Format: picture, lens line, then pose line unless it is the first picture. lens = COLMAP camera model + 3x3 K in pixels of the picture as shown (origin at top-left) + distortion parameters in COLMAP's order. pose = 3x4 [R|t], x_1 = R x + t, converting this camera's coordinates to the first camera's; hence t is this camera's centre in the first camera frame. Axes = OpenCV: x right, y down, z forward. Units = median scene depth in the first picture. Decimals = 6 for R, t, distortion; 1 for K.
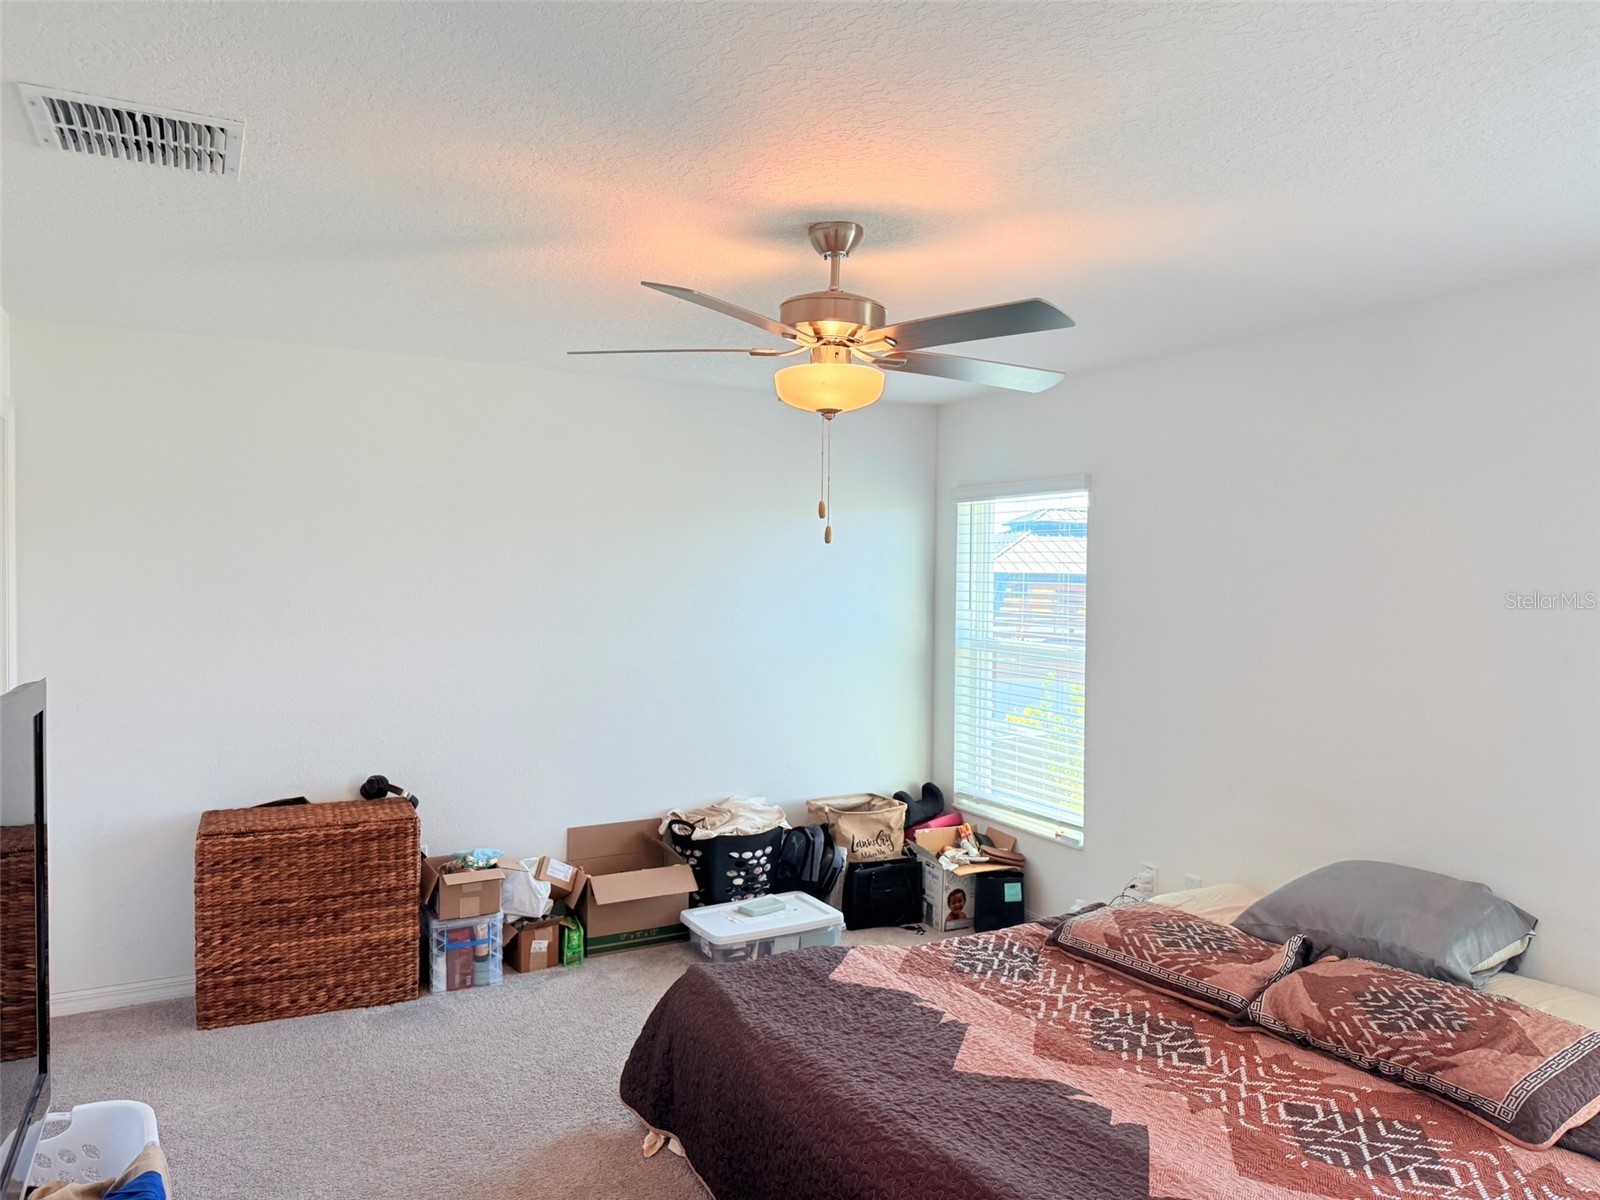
lens RADIAL K [[1131.4, 0, 802.7], [0, 1131.4, 608.5], [0, 0, 1]] dist [0.057108, -0.078474]
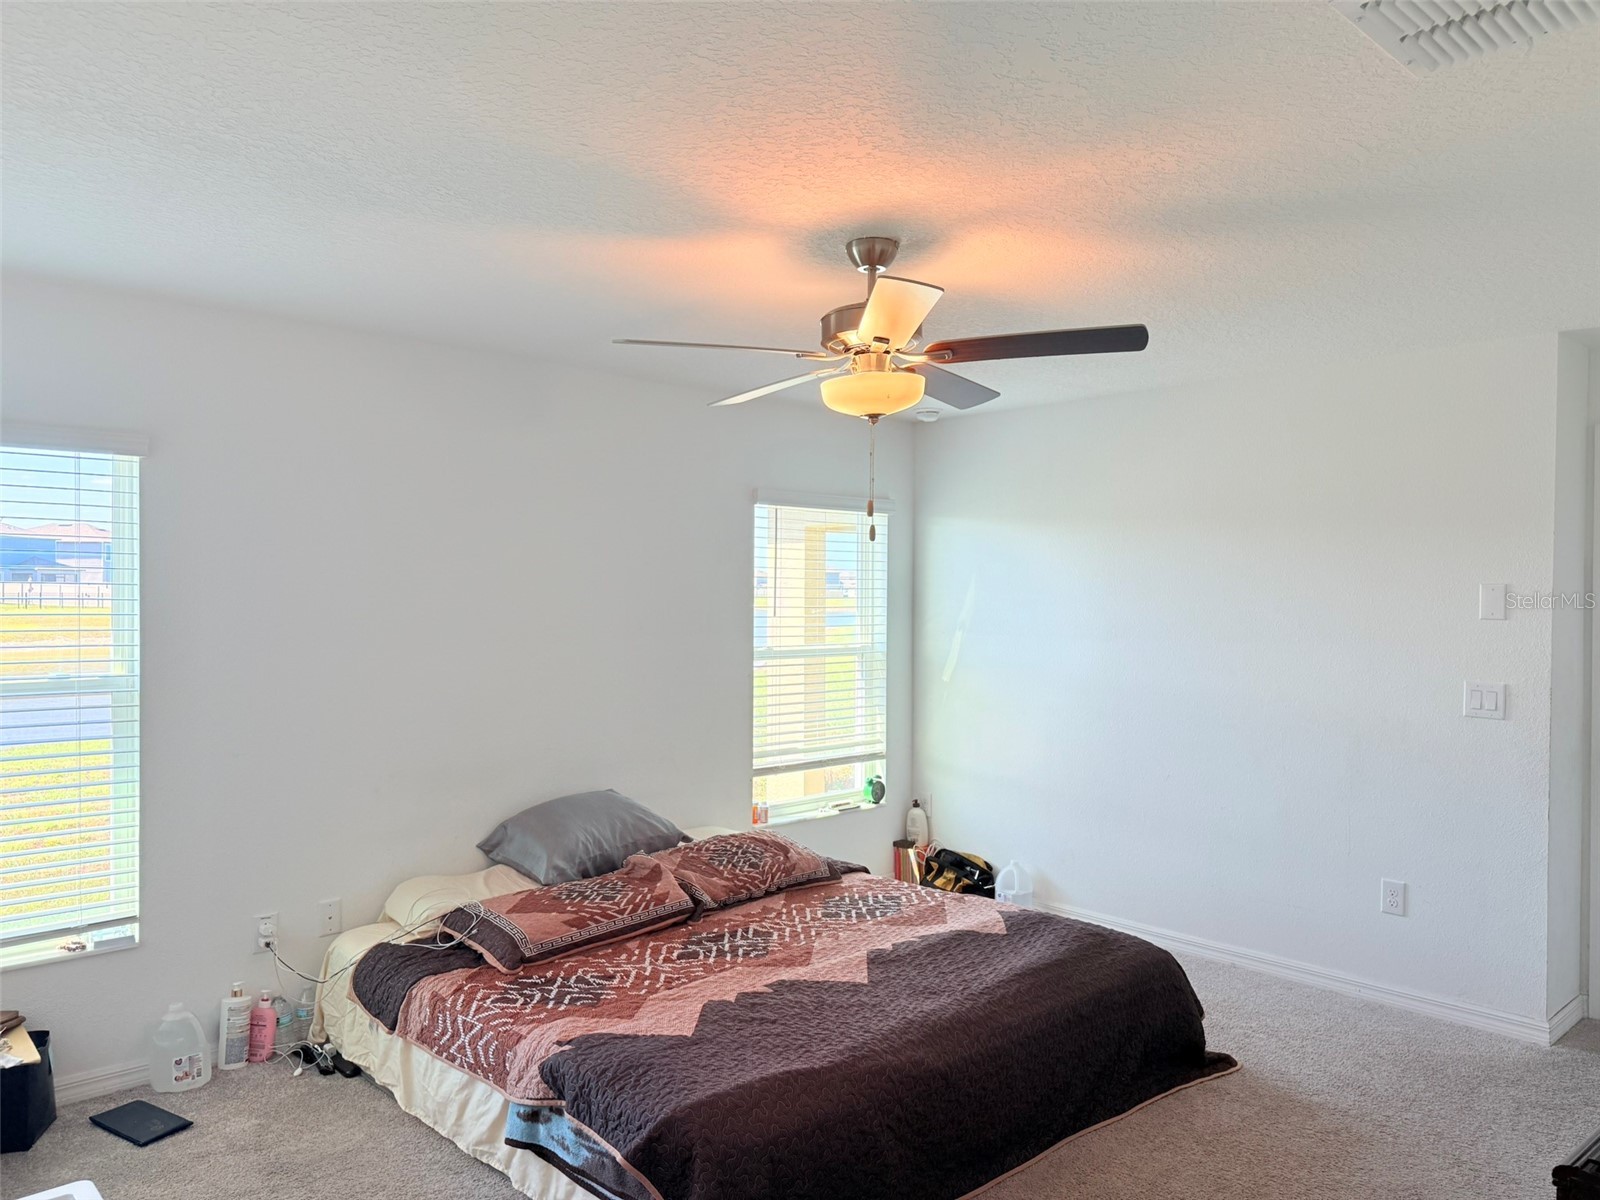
lens RADIAL K [[1131.4, 0, 802.7], [0, 1131.4, 608.5], [0, 0, 1]] dist [0.057108, -0.078474]
pose [[-0.248543, -0.032221, 0.968085, -0.914906], [0.027454, 0.998811, 0.040292, -0.036042], [-0.968232, 0.036592, -0.247362, 1.235219]]
